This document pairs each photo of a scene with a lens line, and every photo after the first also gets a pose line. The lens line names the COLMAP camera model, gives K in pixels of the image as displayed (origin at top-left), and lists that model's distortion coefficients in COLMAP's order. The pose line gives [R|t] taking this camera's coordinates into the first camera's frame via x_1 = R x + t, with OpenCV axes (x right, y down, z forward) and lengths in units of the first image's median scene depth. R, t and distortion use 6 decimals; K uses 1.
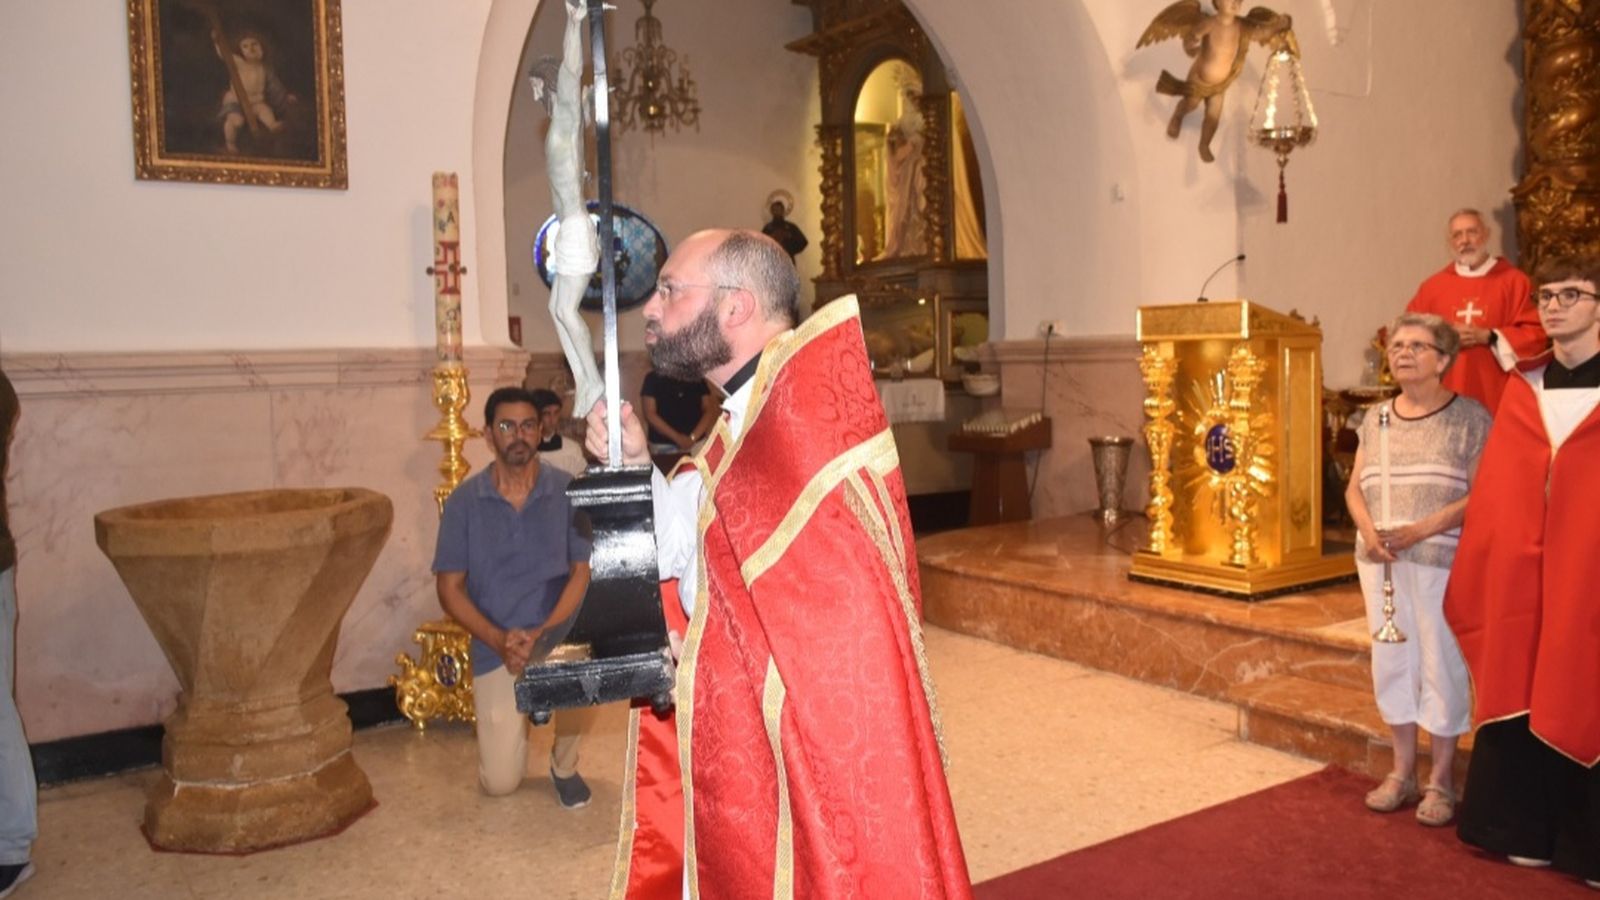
lens RADIAL K [[1245.3, 0, 797.4], [0, 1245.3, 438.3], [0, 0, 1]] dist [-0.004808, -0.007288]
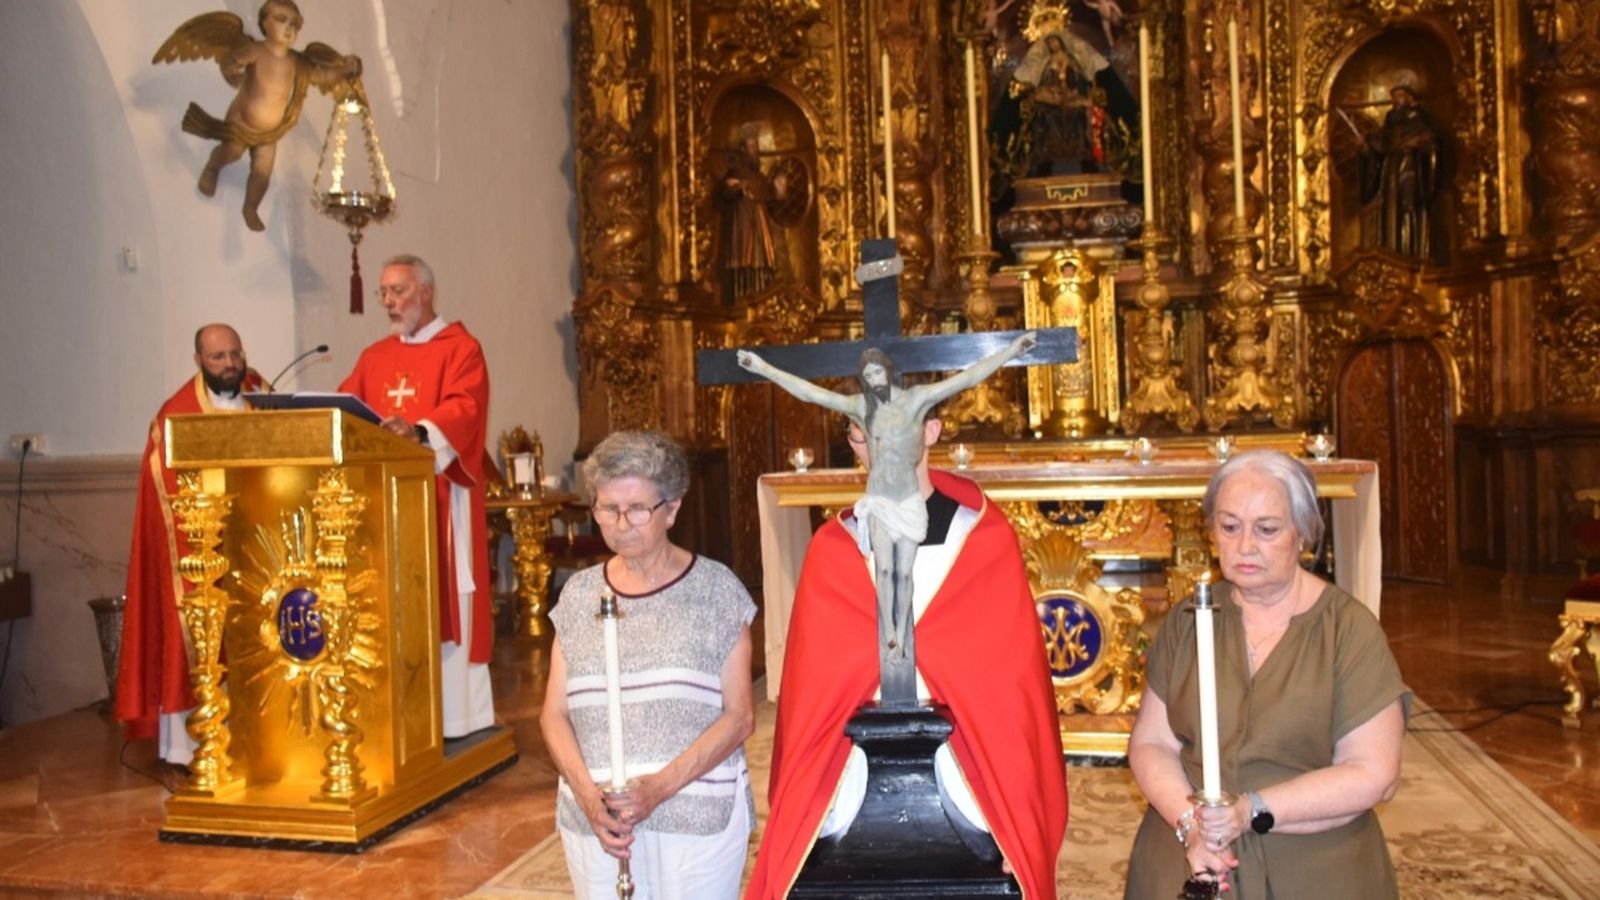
lens RADIAL K [[1245.3, 0, 797.4], [0, 1245.3, 438.3], [0, 0, 1]] dist [-0.004808, -0.007288]
pose [[0.735786, 0.003683, 0.677204, 0.060611], [0.056839, 0.996121, -0.067173, -0.025112], [-0.674825, 0.087917, 0.732723, 0.240022]]
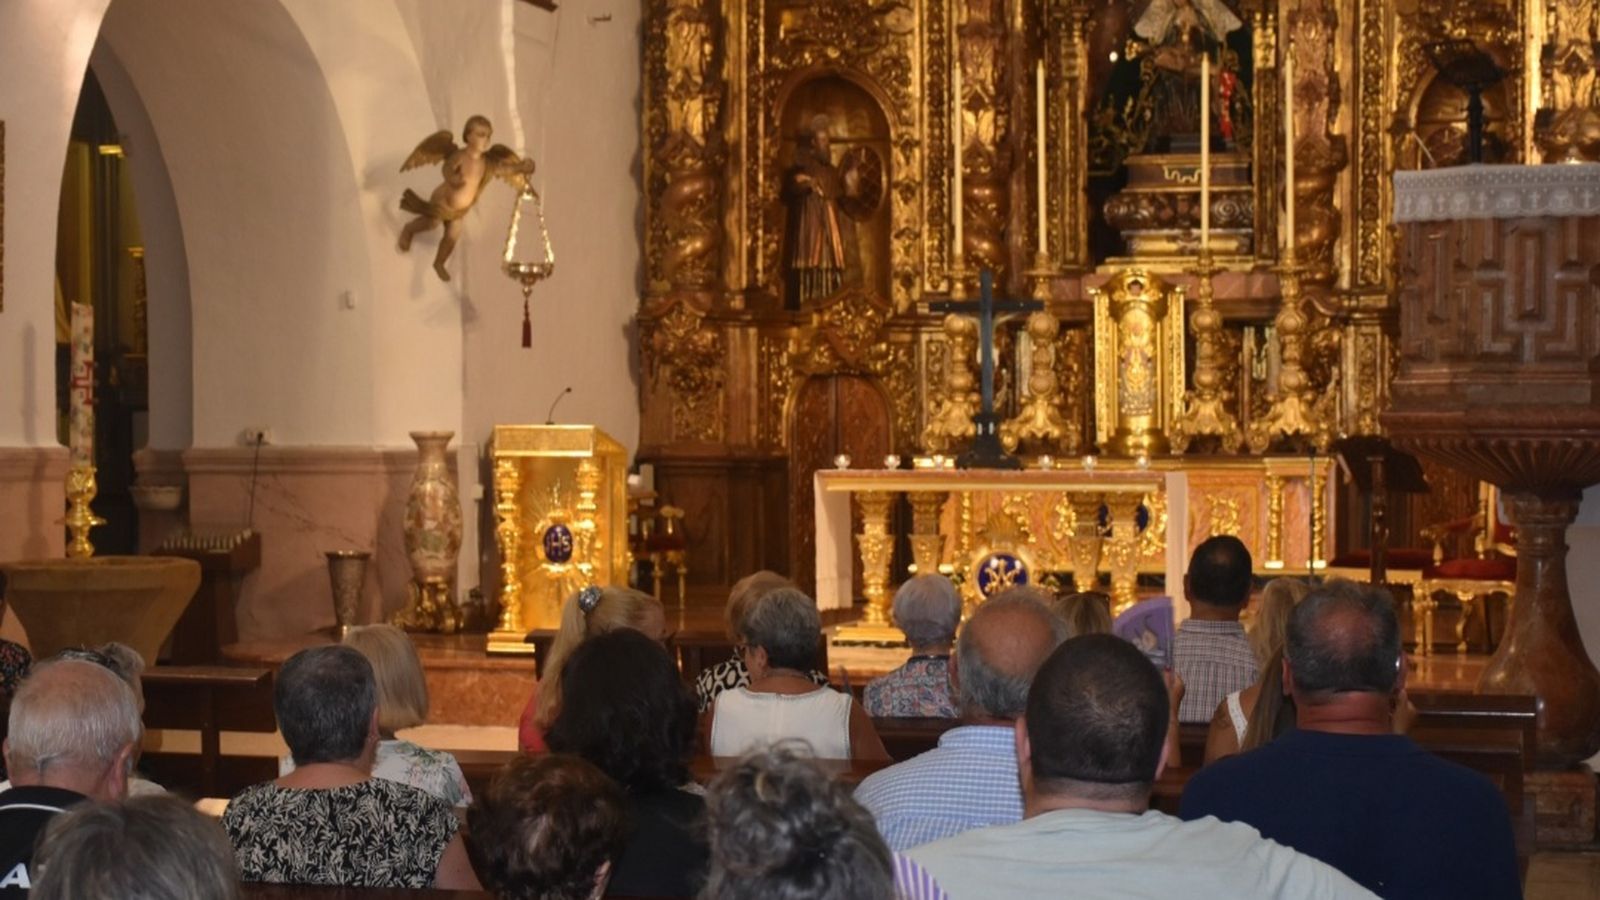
lens RADIAL K [[2610.1, 0, 800.0], [0, 2610.1, 450.0], [0, 0, 1]] dist [-0.017096, -0.020645]
pose [[0.763845, 0.024983, 0.644916, -0.900135], [0.023916, 0.997469, -0.066966, 0.073932], [-0.644956, 0.066575, 0.761314, -0.885418]]
